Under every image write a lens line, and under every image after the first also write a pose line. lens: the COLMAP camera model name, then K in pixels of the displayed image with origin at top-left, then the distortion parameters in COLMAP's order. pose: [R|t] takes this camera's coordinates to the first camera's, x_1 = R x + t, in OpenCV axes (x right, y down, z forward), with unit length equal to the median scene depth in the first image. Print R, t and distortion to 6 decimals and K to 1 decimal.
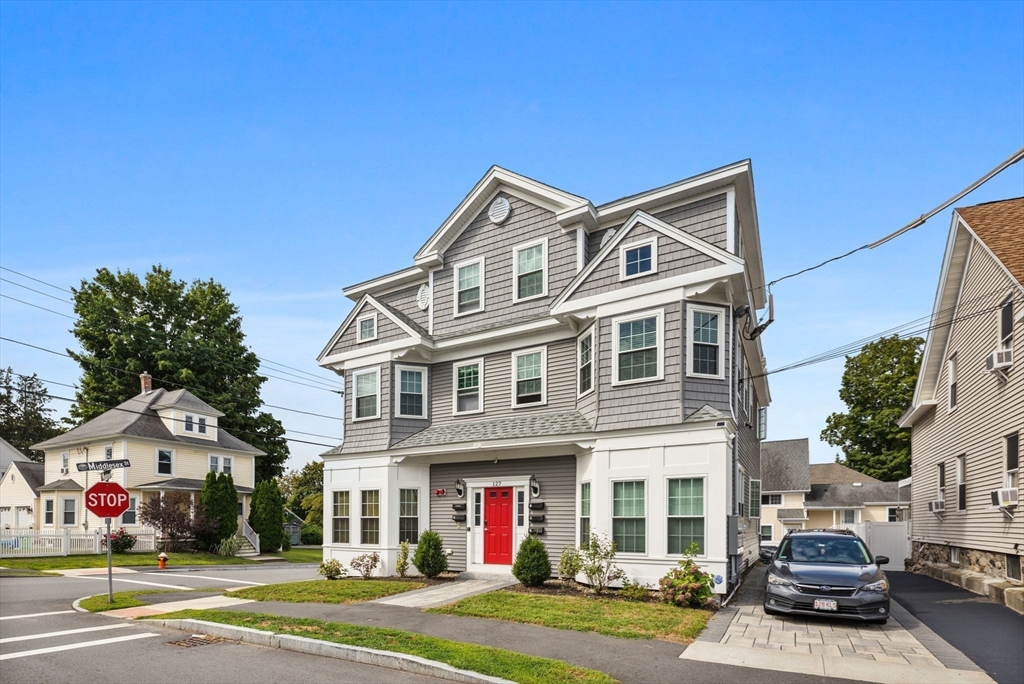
lens RADIAL K [[462.5, 0, 507.1], [0, 462.5, 341.8], [0, 0, 1]] dist [-0.005936, 0.000113]
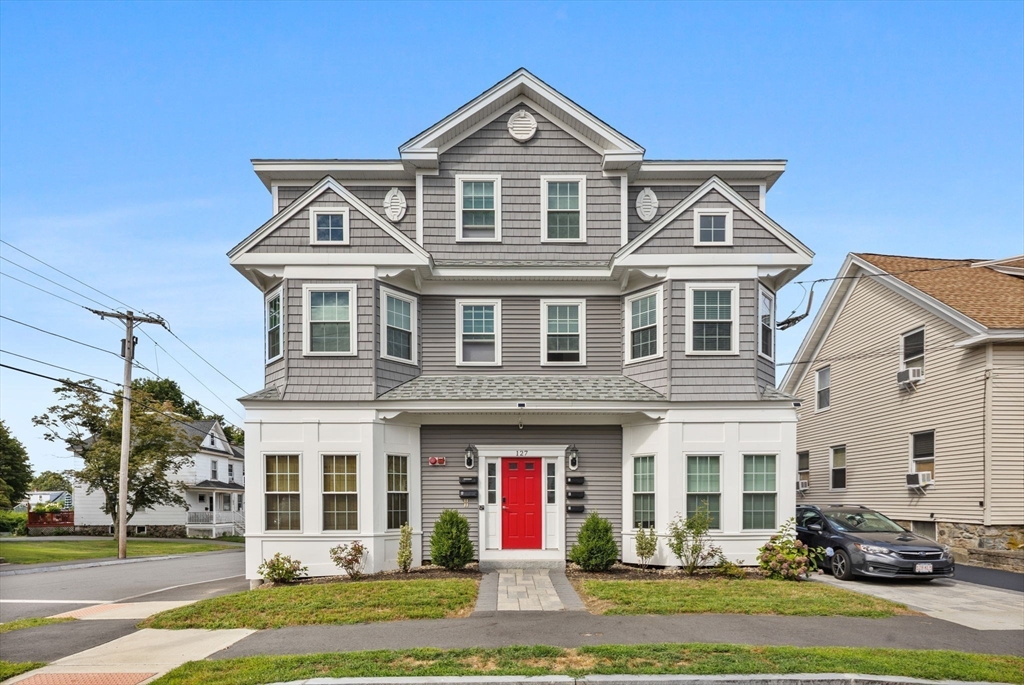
lens RADIAL K [[489.1, 0, 513.8], [0, 489.1, 340.8], [0, 0, 1]] dist [-0.005149, 0.000741]
pose [[0.870365, 0.147427, 0.469819, -0.462298], [-0.174793, 0.984493, 0.014884, 0.097863], [-0.460339, -0.095075, 0.882637, 0.252243]]
